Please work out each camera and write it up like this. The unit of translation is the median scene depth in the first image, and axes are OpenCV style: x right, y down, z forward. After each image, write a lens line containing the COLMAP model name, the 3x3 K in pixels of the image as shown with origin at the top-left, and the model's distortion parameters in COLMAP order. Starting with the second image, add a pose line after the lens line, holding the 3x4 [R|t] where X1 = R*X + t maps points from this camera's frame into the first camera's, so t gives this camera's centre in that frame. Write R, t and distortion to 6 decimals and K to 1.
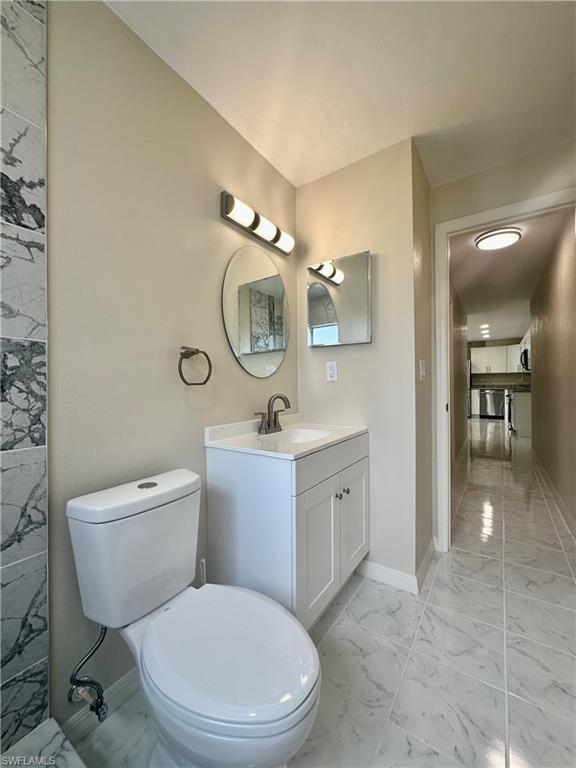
lens RADIAL K [[307.9, 0, 288.0], [0, 307.9, 384.0], [0, 0, 1]] dist [0.001411, 0.000059]
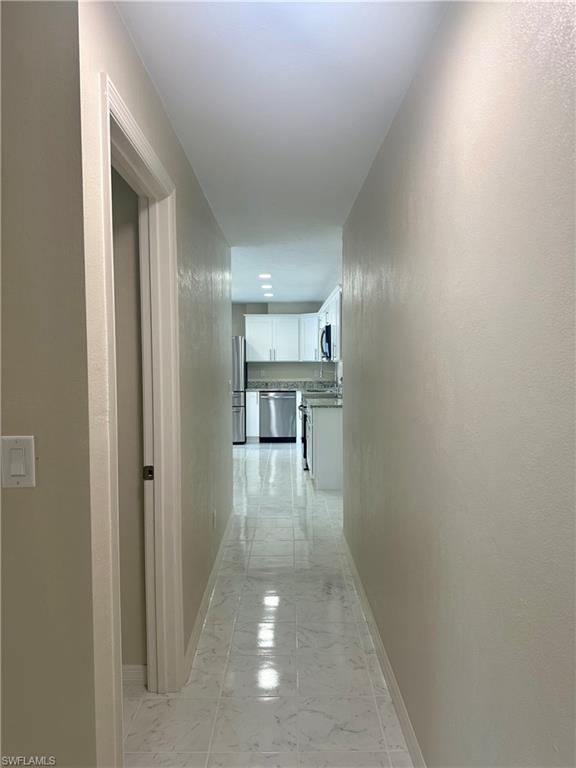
lens RADIAL K [[537.4, 0, 288.0], [0, 537.4, 384.0], [0, 0, 1]] dist [-0.000023, -0.000276]
pose [[0.824383, -0.023167, 0.565559, 0.129071], [-0.000381, 0.999139, 0.041484, -0.036559], [-0.566033, -0.034414, 0.823664, 0.191265]]
